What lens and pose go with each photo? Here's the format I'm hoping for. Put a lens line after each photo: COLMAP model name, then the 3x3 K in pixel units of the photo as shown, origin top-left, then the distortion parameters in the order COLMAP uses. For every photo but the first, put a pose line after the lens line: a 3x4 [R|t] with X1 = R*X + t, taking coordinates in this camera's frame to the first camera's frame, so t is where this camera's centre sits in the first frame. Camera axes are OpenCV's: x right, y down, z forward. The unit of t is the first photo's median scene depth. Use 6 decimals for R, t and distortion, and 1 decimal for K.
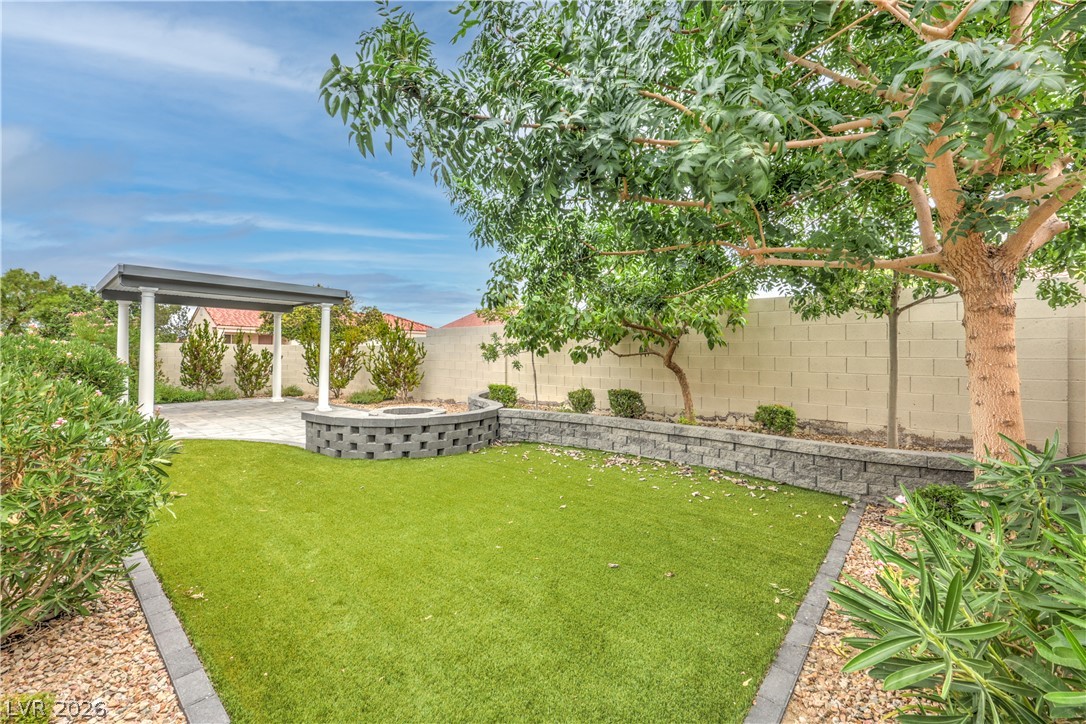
lens RADIAL K [[447.2, 0, 546.6], [0, 447.2, 350.9], [0, 0, 1]] dist [0.002793, -0.000091]
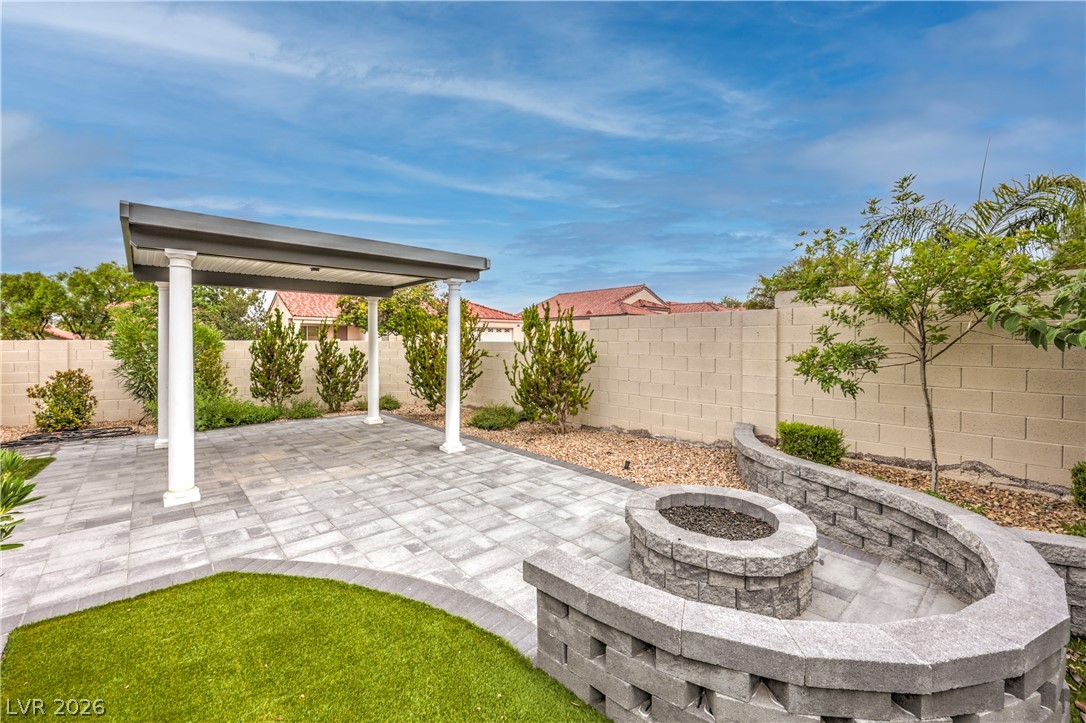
lens RADIAL K [[451.9, 0, 547.0], [0, 451.9, 345.9], [0, 0, 1]] dist [-0.001539, -0.000304]
pose [[0.992420, -0.006676, -0.122712, -0.226729], [0.008930, 0.999801, 0.017825, -0.018036], [0.122568, -0.018786, 0.992282, 0.305472]]
